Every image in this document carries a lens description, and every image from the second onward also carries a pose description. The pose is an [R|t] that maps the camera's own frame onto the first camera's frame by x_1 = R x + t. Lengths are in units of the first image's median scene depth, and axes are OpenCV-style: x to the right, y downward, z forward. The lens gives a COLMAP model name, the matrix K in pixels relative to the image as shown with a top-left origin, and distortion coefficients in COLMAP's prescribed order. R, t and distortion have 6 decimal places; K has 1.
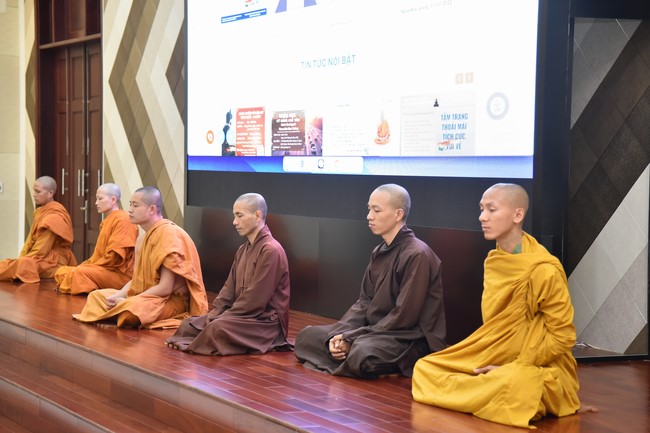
lens RADIAL K [[1418.2, 0, 325.1], [0, 1418.2, 217.0], [0, 0, 1]] dist [0.394646, 0.000000]
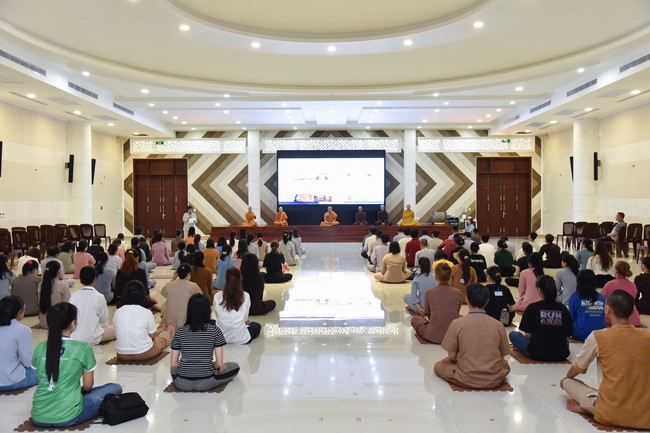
lens RADIAL K [[561.4, 0, 325.6], [0, 561.4, 215.3], [0, 0, 1]] dist [-0.006101, -0.002044]
pose [[0.482620, -0.030276, 0.875306, -2.253451], [0.041284, 0.999078, 0.011795, -0.008941], [-0.874856, 0.030444, 0.483425, -0.276907]]
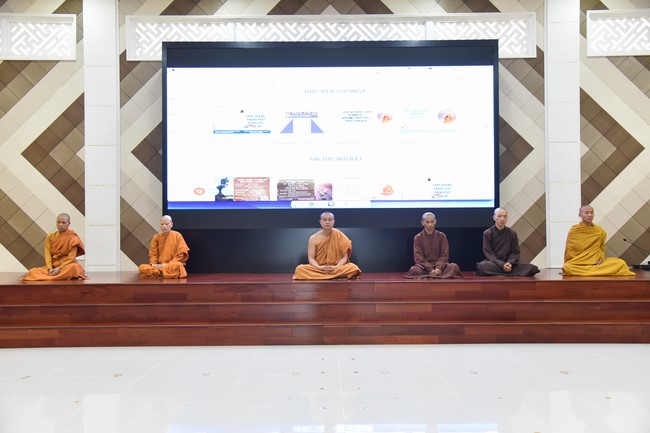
lens RADIAL K [[642.1, 0, 325.4], [0, 642.1, 218.5], [0, 0, 1]] dist [0.018373, 0.000000]
pose [[0.469118, 0.004458, 0.883124, -0.837718], [0.043446, 0.998660, -0.028120, 0.012520], [-0.882066, 0.051560, 0.468296, 0.501718]]
